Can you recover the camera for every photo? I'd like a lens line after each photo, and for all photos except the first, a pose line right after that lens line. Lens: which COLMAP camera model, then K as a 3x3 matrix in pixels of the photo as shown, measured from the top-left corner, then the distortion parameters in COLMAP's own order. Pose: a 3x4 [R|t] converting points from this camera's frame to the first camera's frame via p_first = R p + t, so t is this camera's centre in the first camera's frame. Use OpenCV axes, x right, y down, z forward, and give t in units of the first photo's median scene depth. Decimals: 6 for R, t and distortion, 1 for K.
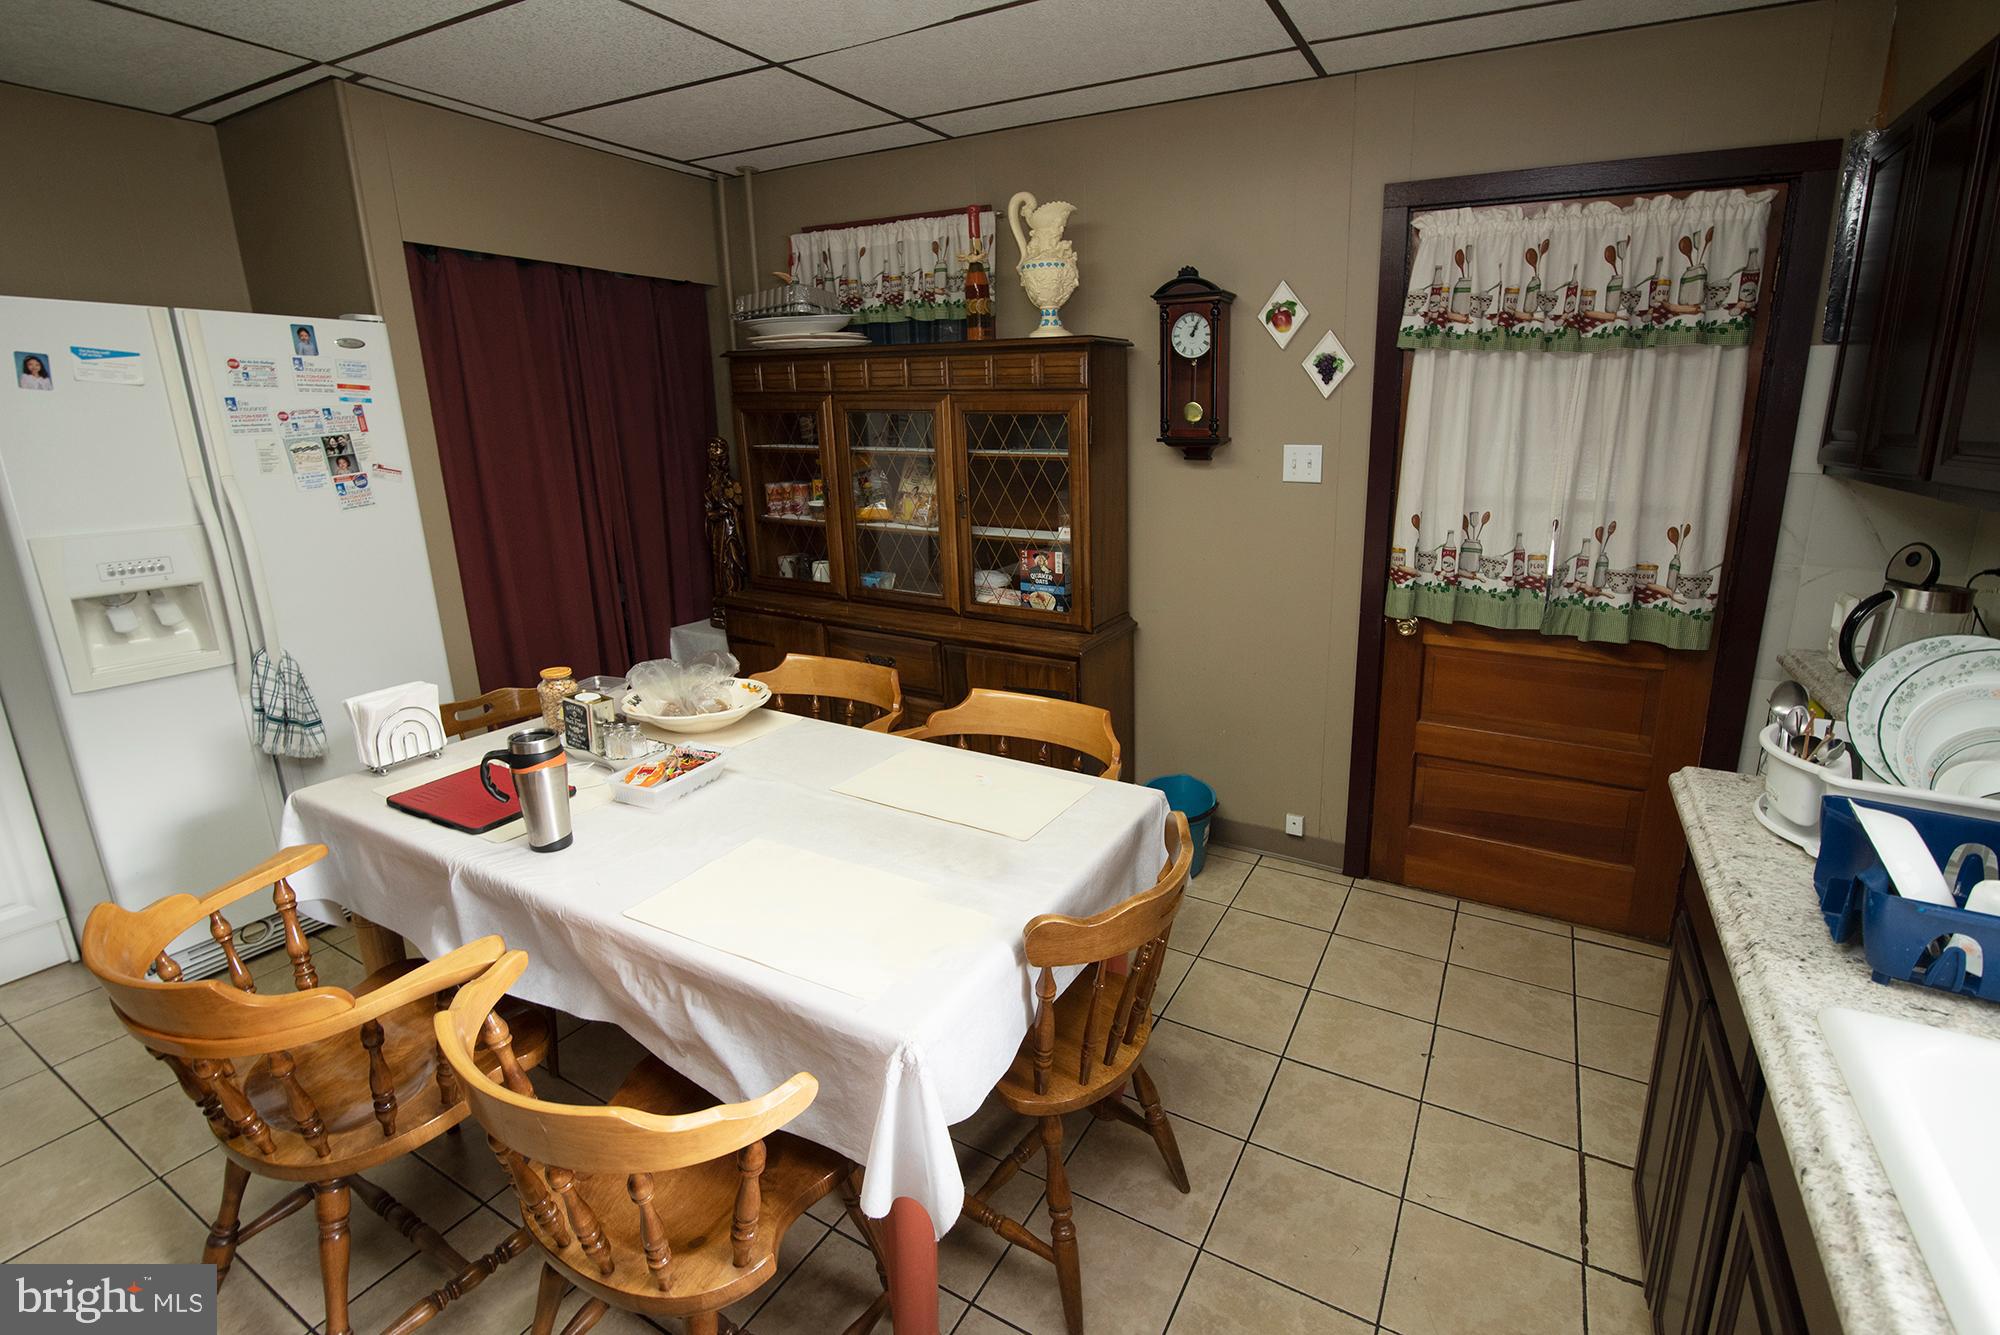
lens RADIAL K [[918.5, 0, 998.4], [0, 918.5, 680.4], [0, 0, 1]] dist [-0.018748, 0.002313]
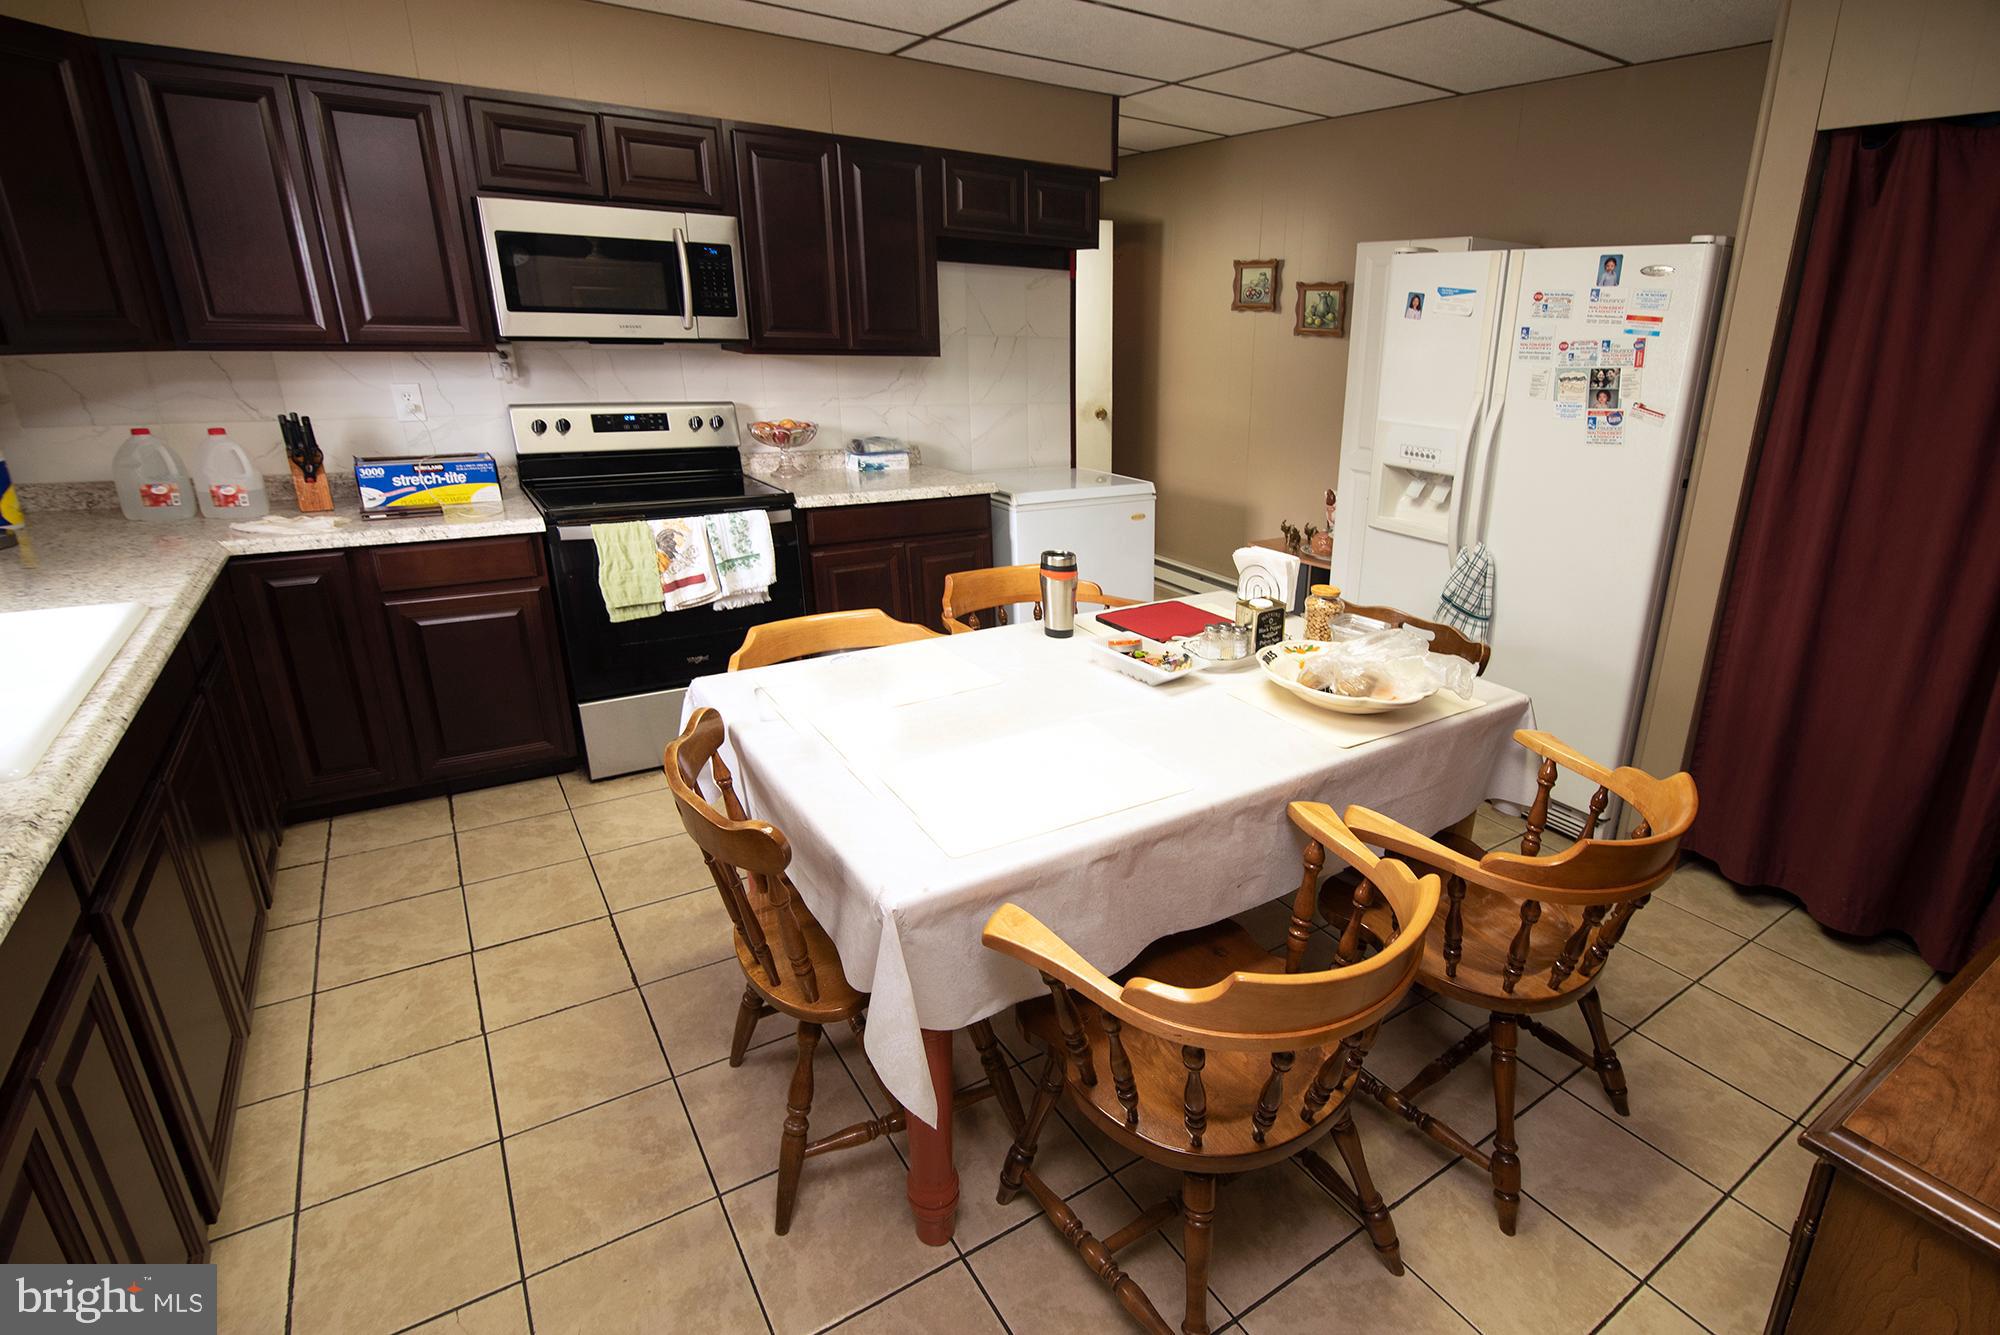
lens RADIAL K [[918.5, 0, 998.4], [0, 918.5, 671.7], [0, 0, 1]] dist [-0.018748, 0.002313]
pose [[-0.469874, 0.308798, -0.826960, 0.382349], [-0.273000, 0.840056, 0.468805, -0.212179], [0.839458, 0.446039, -0.310419, 0.692165]]
